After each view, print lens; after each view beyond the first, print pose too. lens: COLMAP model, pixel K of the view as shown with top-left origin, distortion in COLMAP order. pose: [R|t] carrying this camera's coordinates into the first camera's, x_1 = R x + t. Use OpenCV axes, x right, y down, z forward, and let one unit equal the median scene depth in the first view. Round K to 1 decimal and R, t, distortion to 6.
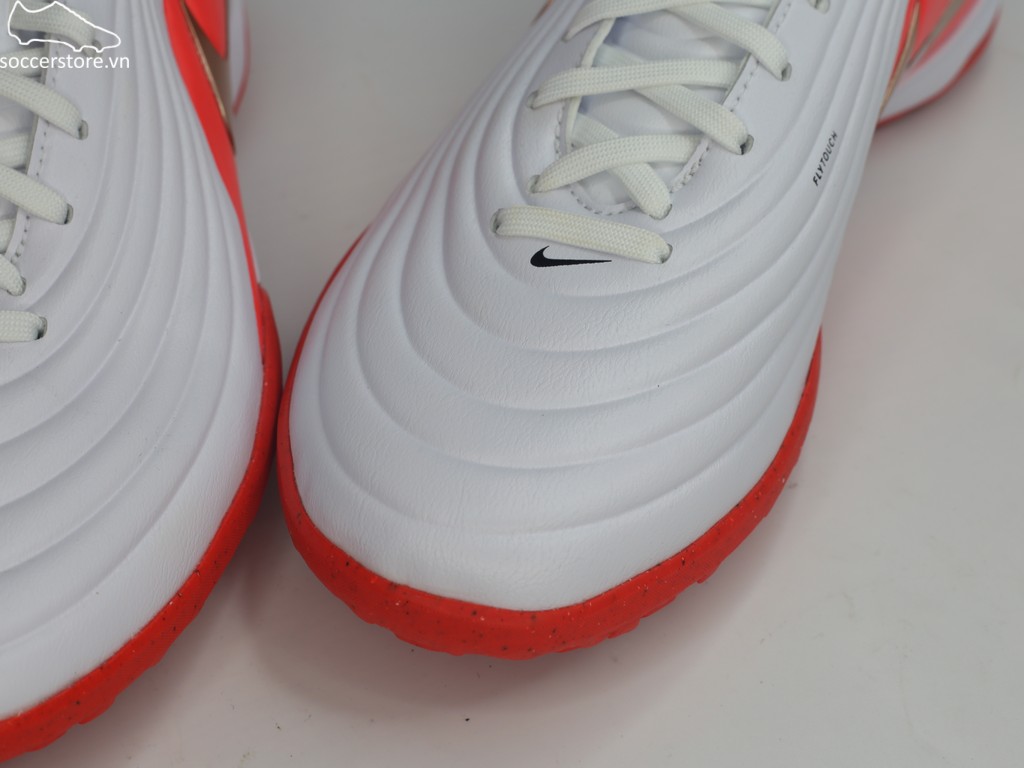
lens RADIAL K [[1796.0, 0, 511.2], [0, 1796.0, 378.1], [0, 0, 1]] dist [-0.068841, 0.000000]
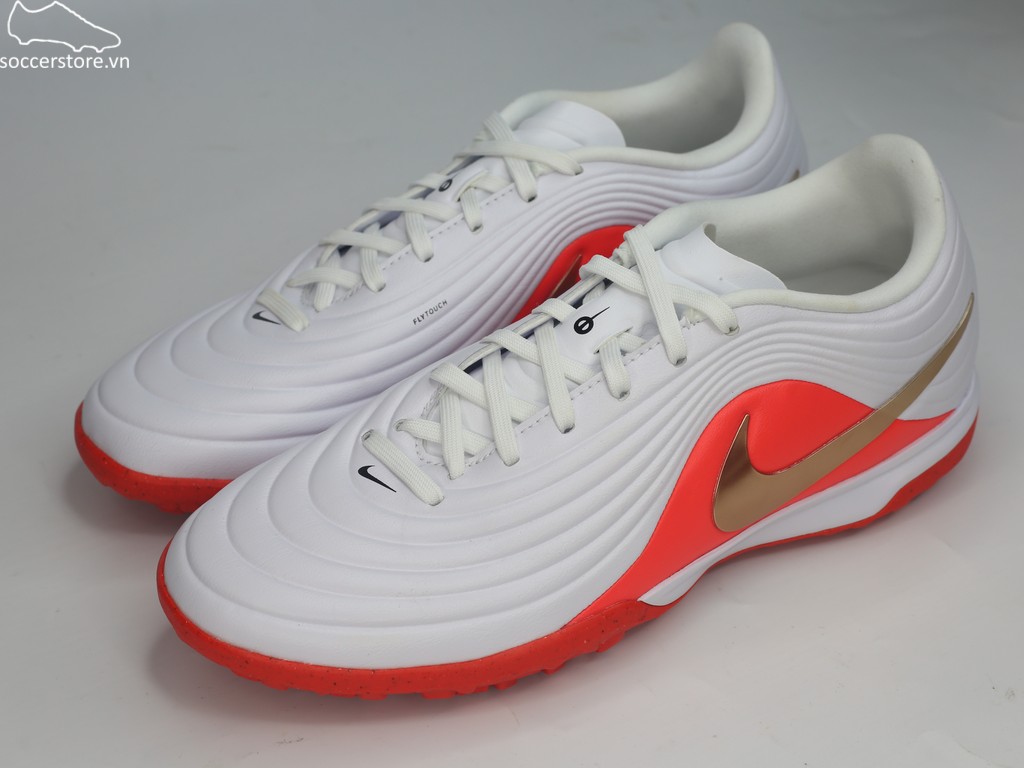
lens RADIAL K [[1796.0, 0, 505.5], [0, 1796.0, 378.7], [0, 0, 1]] dist [-0.068841, 0.000000]
pose [[0.821997, 0.280594, -0.495568, 1.095365], [-0.359607, 0.930503, -0.069622, 0.027444], [0.441592, 0.235438, 0.865774, -0.416232]]
